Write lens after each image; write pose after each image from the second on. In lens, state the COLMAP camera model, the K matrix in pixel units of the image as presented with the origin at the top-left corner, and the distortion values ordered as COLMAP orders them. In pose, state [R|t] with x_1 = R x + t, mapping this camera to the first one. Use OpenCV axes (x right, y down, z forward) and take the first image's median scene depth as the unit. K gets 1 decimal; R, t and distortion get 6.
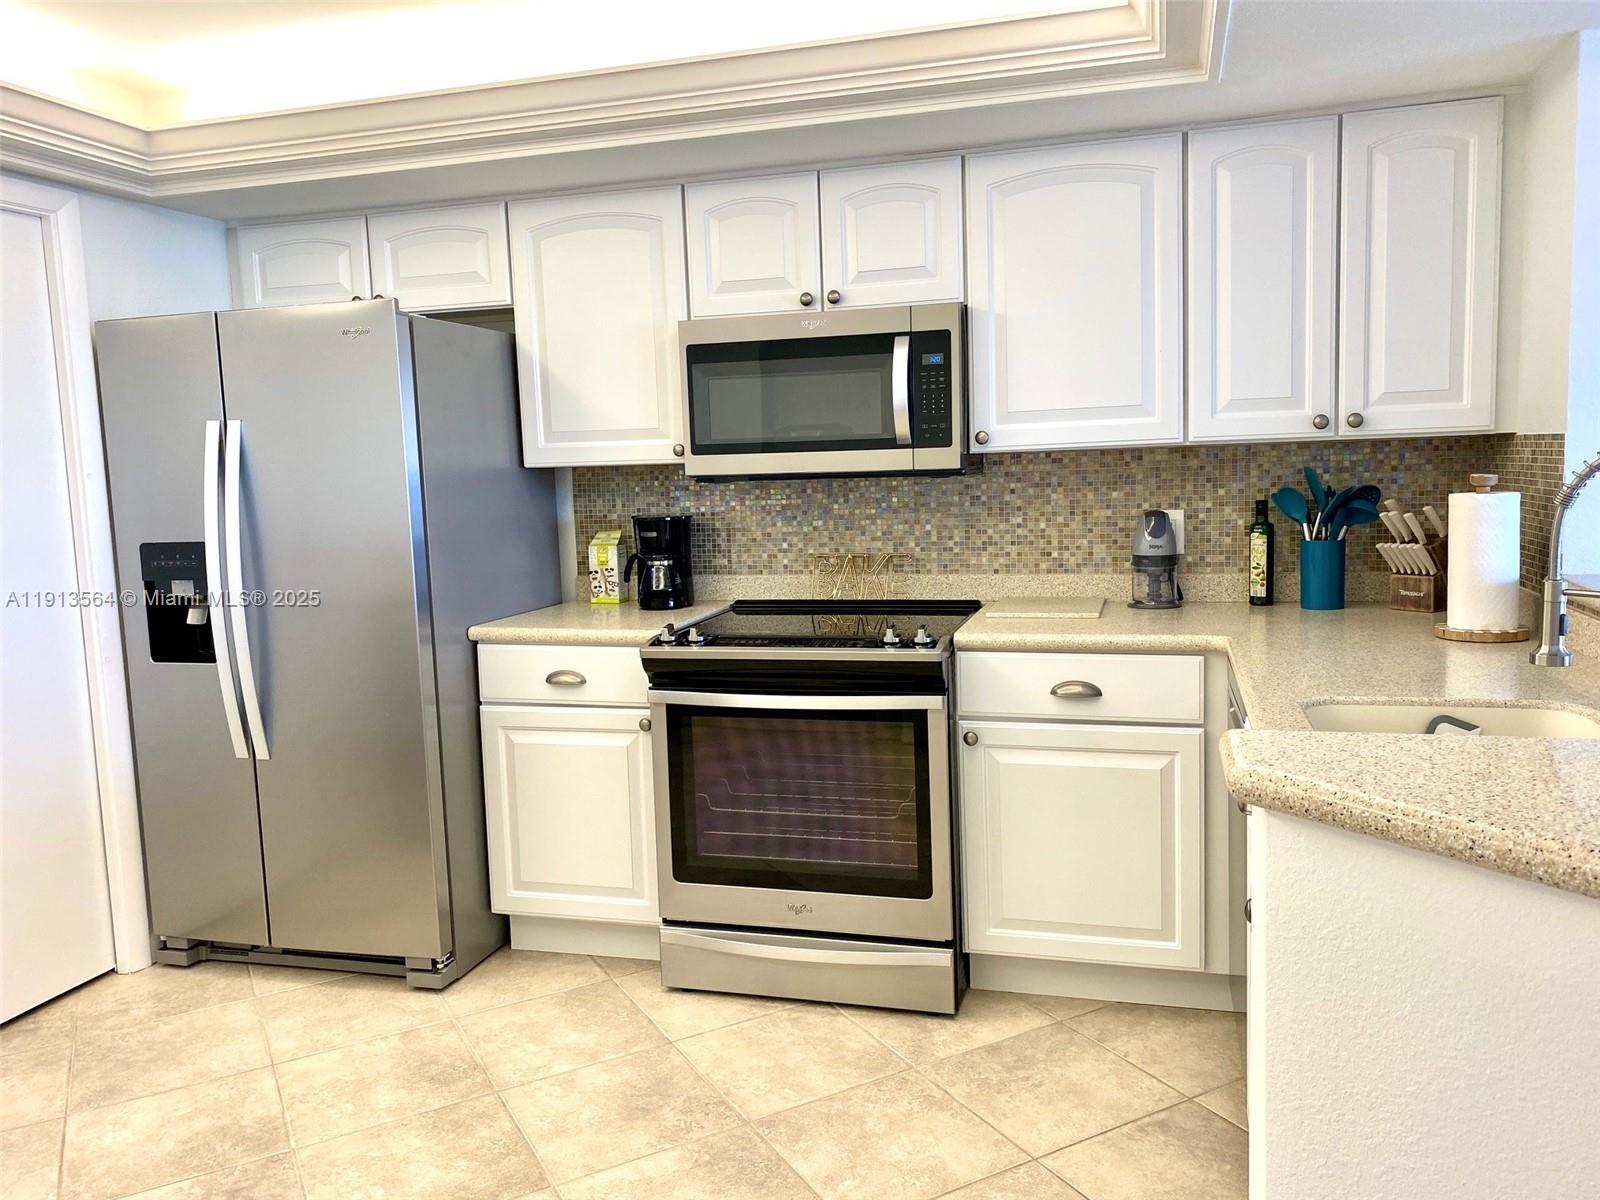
lens RADIAL K [[1203.5, 0, 800.0], [0, 1203.5, 600.0], [0, 0, 1]] dist [0.137089, -0.321922]
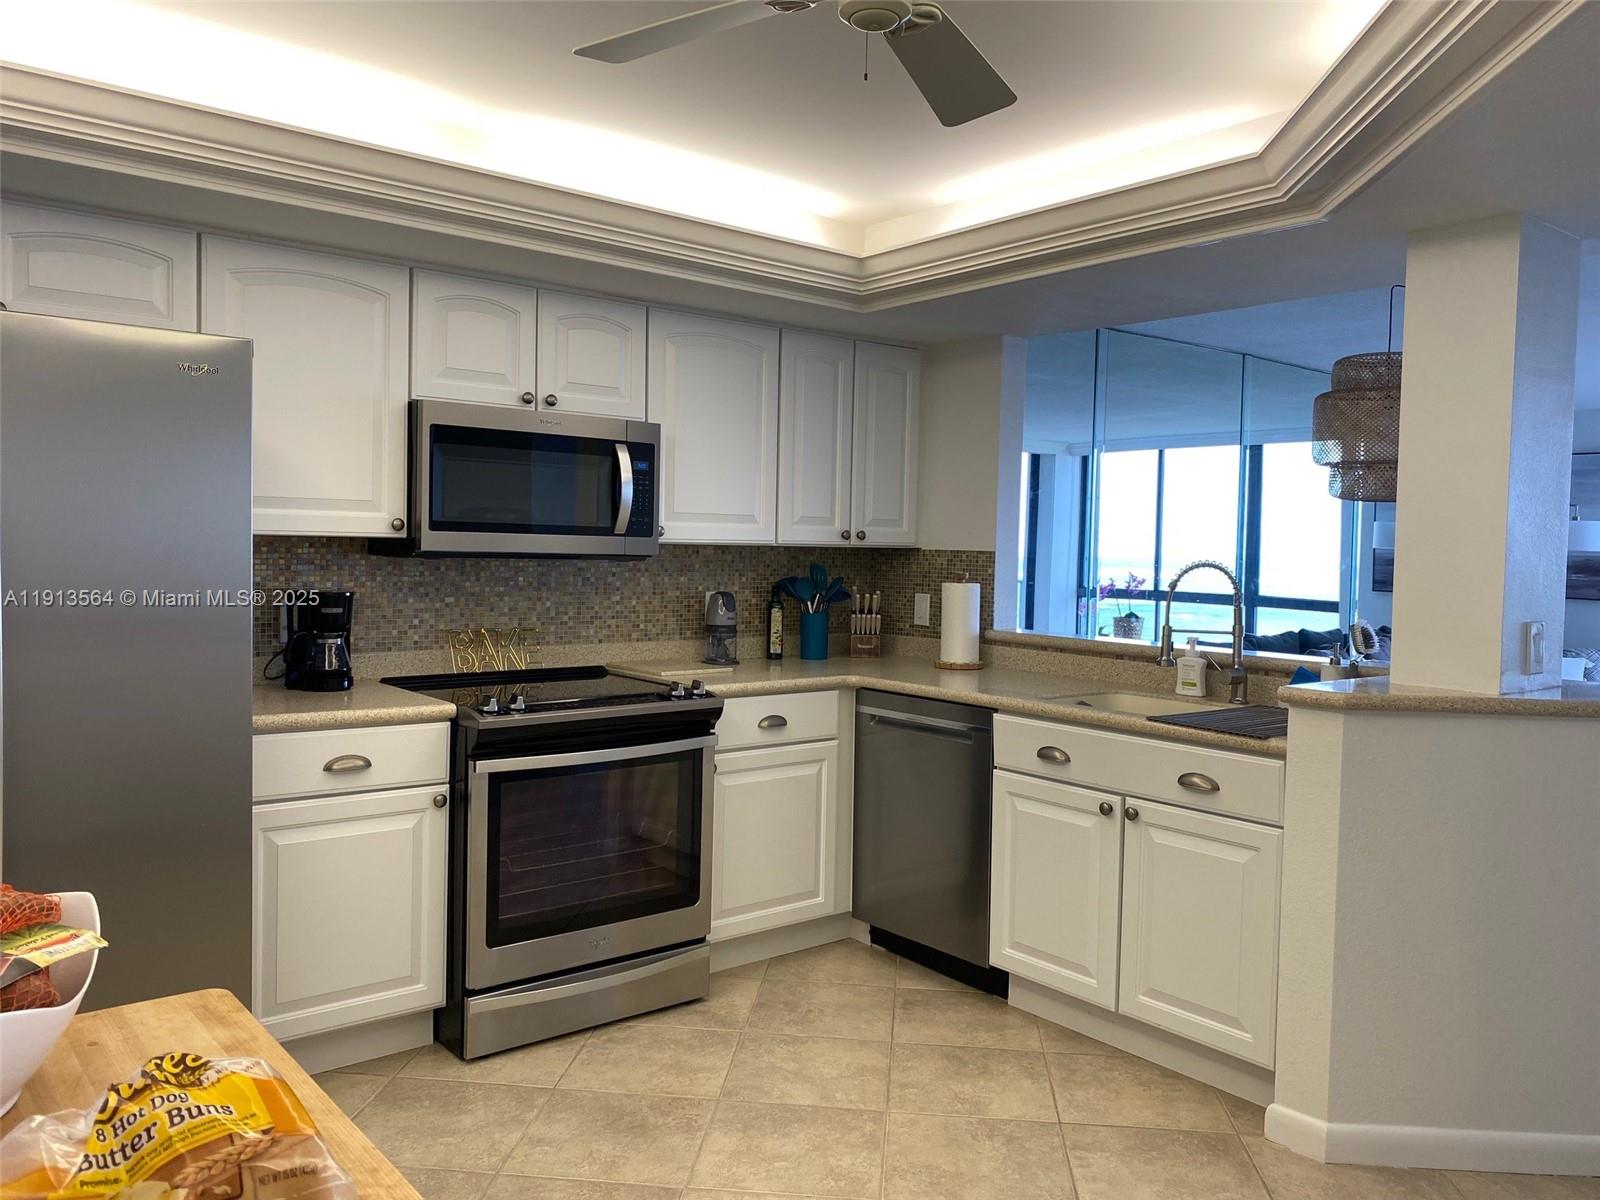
lens RADIAL K [[1203.5, 0, 800.0], [0, 1203.5, 600.0], [0, 0, 1]] dist [0.137089, -0.321922]
pose [[0.571947, 0.006773, 0.820263, -0.718200], [0.055239, 0.997378, -0.046752, 0.002299], [-0.818429, 0.072050, 0.570073, 0.164181]]
